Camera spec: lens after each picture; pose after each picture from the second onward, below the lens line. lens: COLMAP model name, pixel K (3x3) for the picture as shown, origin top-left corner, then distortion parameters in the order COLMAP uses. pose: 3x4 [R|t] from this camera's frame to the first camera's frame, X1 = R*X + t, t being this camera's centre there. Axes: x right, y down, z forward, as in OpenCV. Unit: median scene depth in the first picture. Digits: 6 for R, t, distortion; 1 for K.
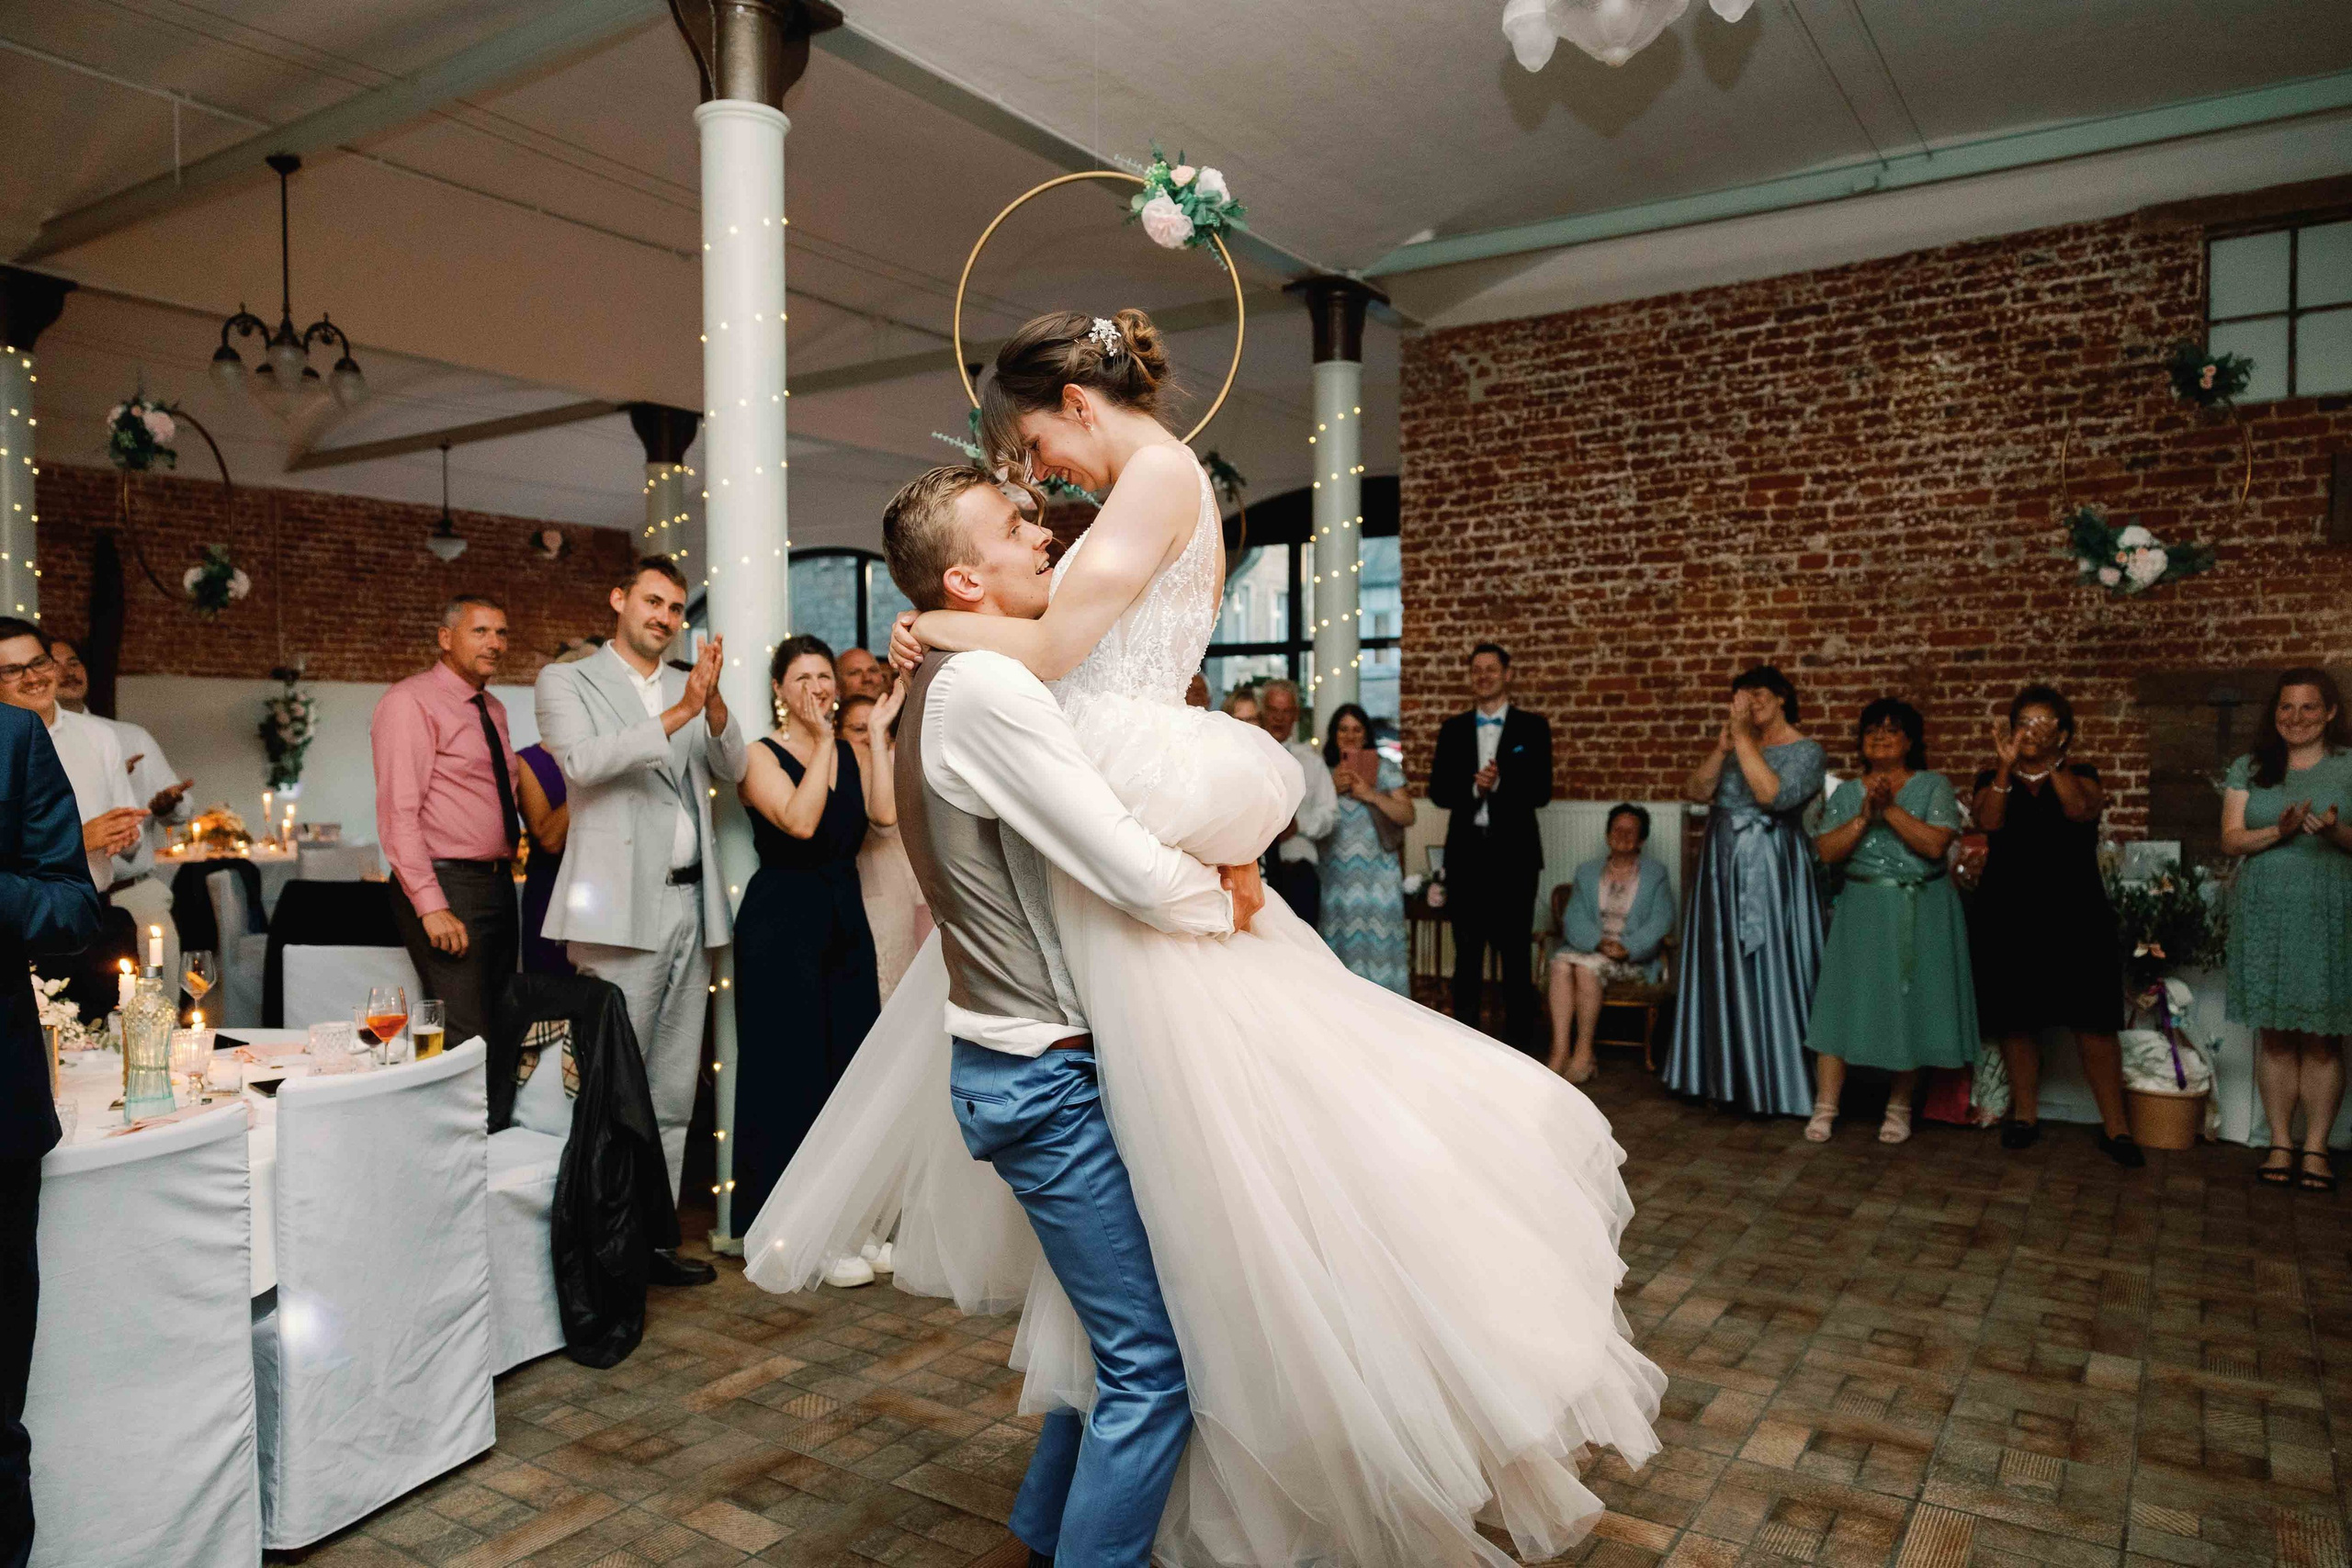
lens RADIAL K [[1569.4, 0, 1176.3], [0, 1569.4, 797.9], [0, 0, 1]] dist [0.007129, -0.001497]
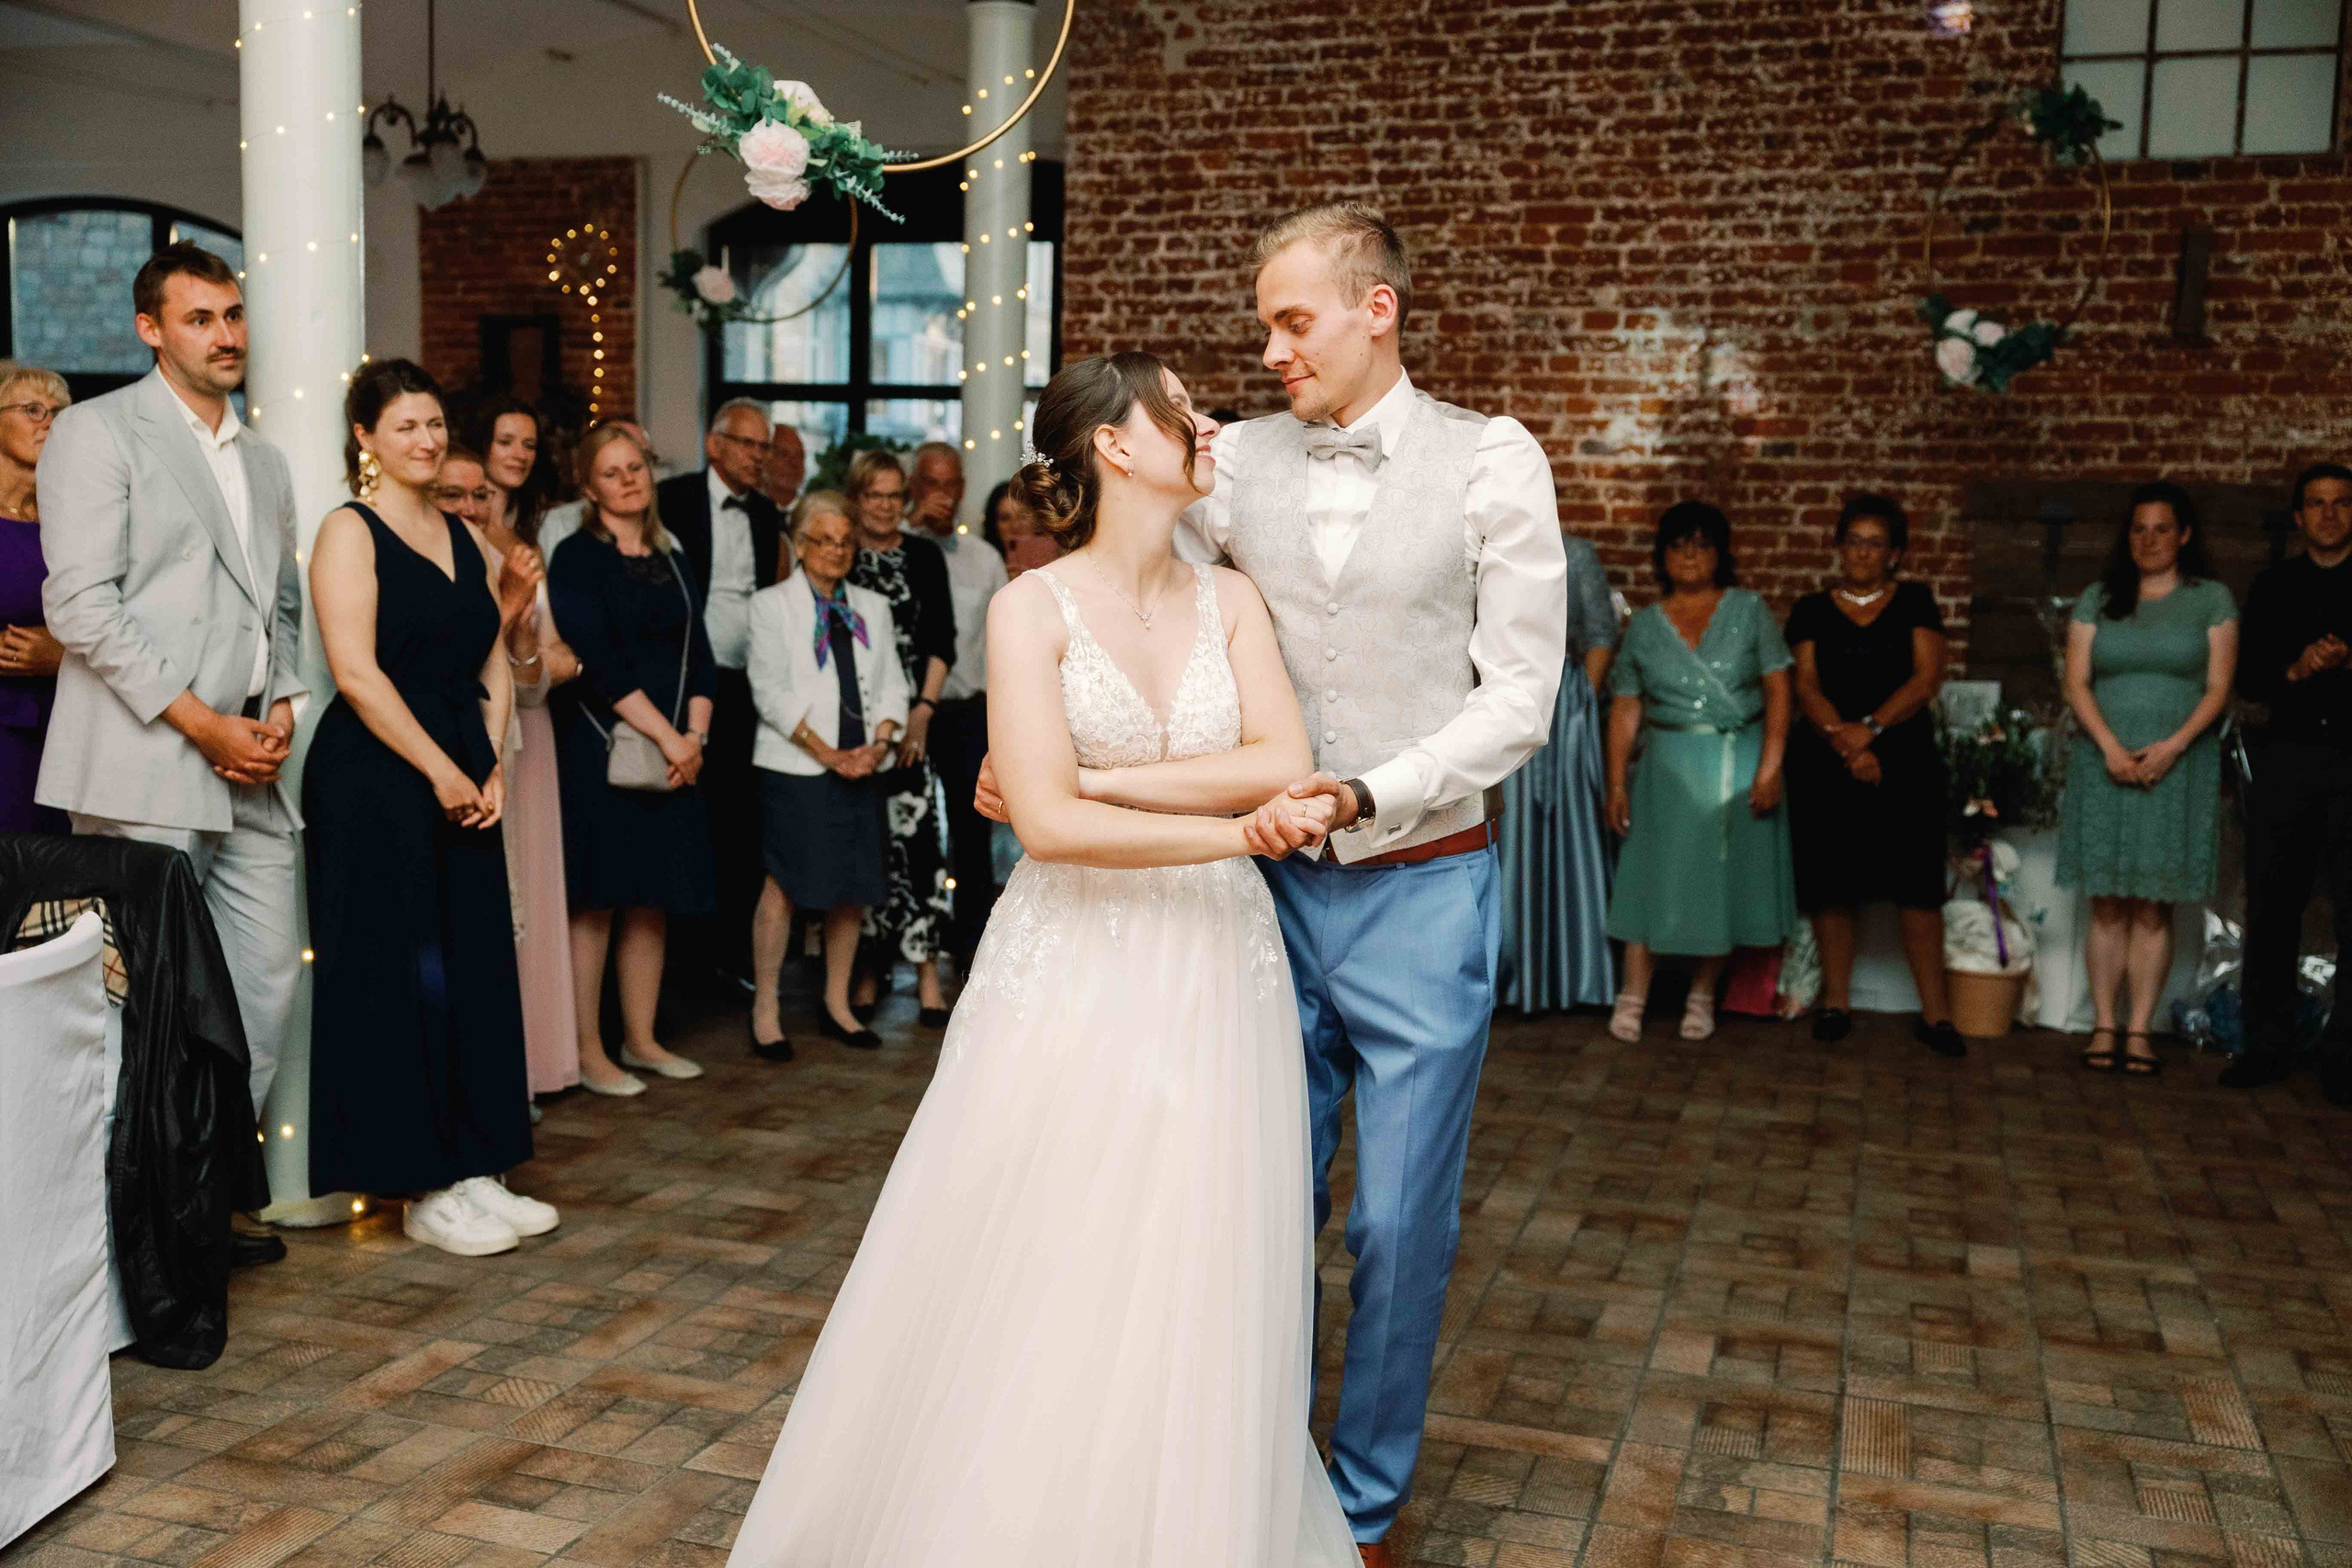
lens RADIAL K [[2277.7, 0, 1159.6], [0, 2277.7, 798.5], [0, 0, 1]] dist [0.012787, 0.000000]
pose [[0.963822, 0.001352, 0.266543, -0.118204], [-0.023246, 0.996603, 0.079003, 0.003051], [-0.265531, -0.082341, 0.960580, -0.061569]]
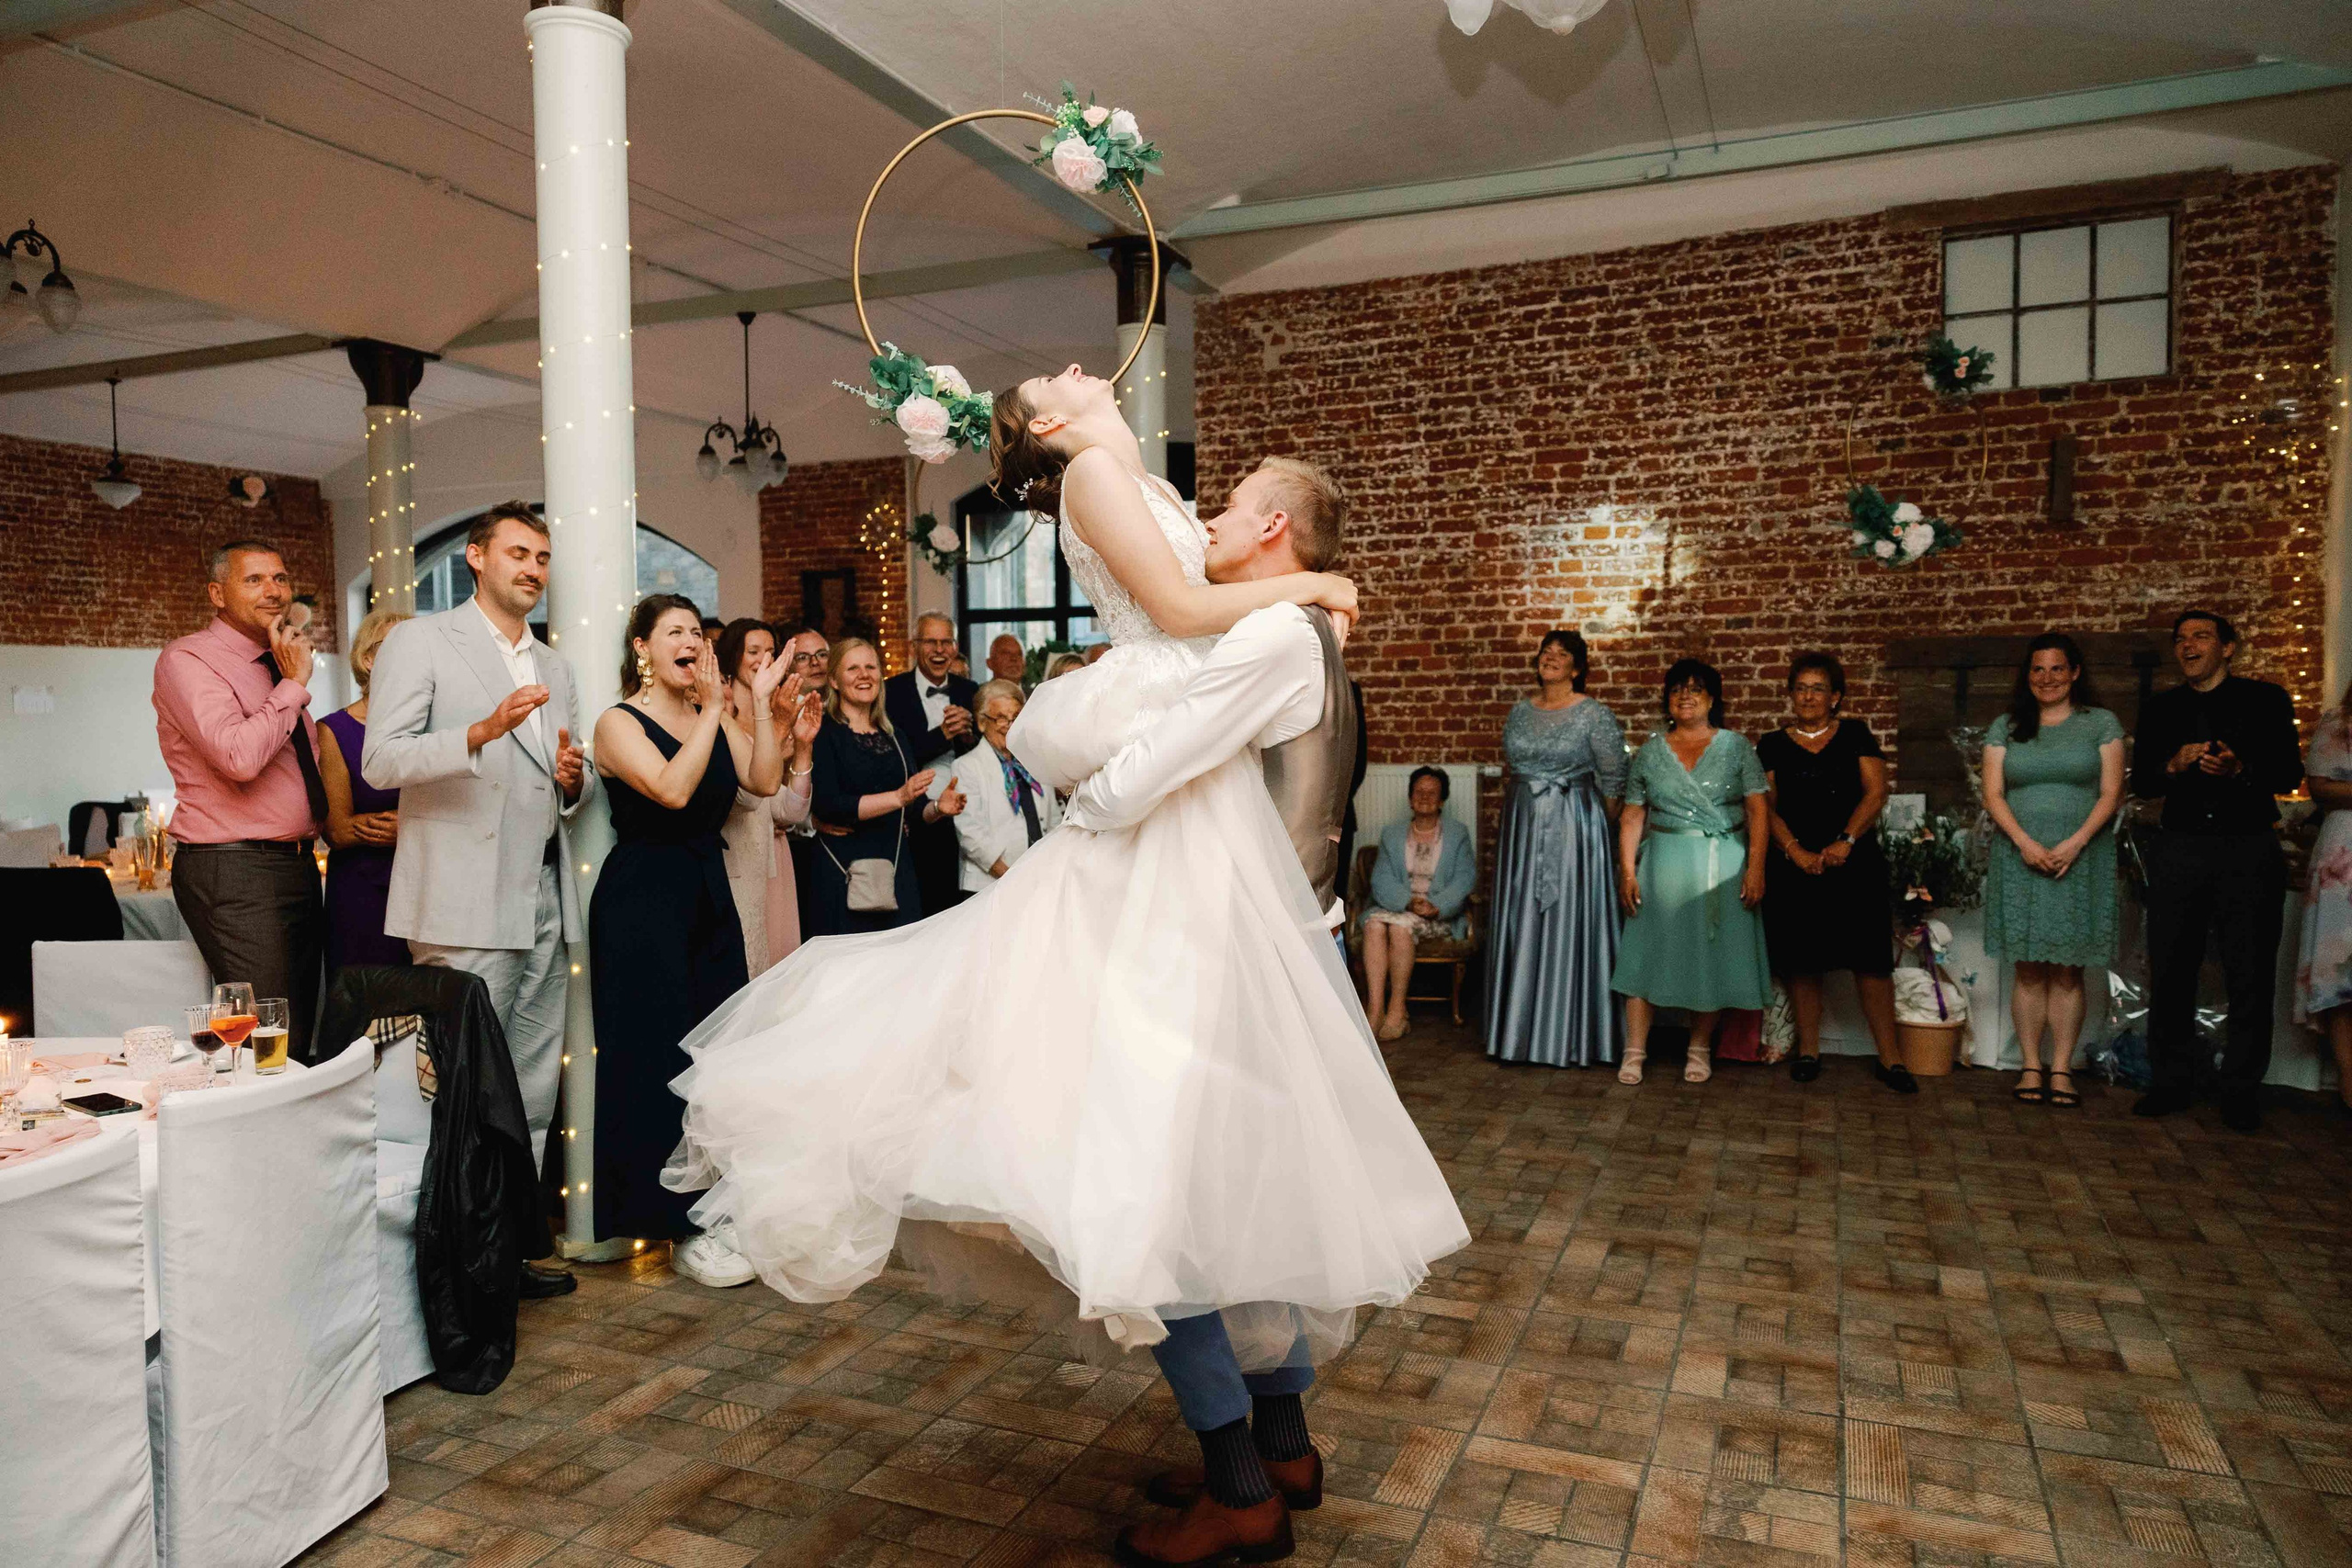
lens RADIAL K [[1569.4, 0, 1160.3], [0, 1569.4, 789.2], [0, 0, 1]] dist [0.007129, -0.001497]
pose [[0.983963, -0.013558, 0.177858, -0.073397], [0.010947, 0.999818, 0.015653, 0.001060], [-0.178038, -0.013455, 0.983932, 0.020306]]
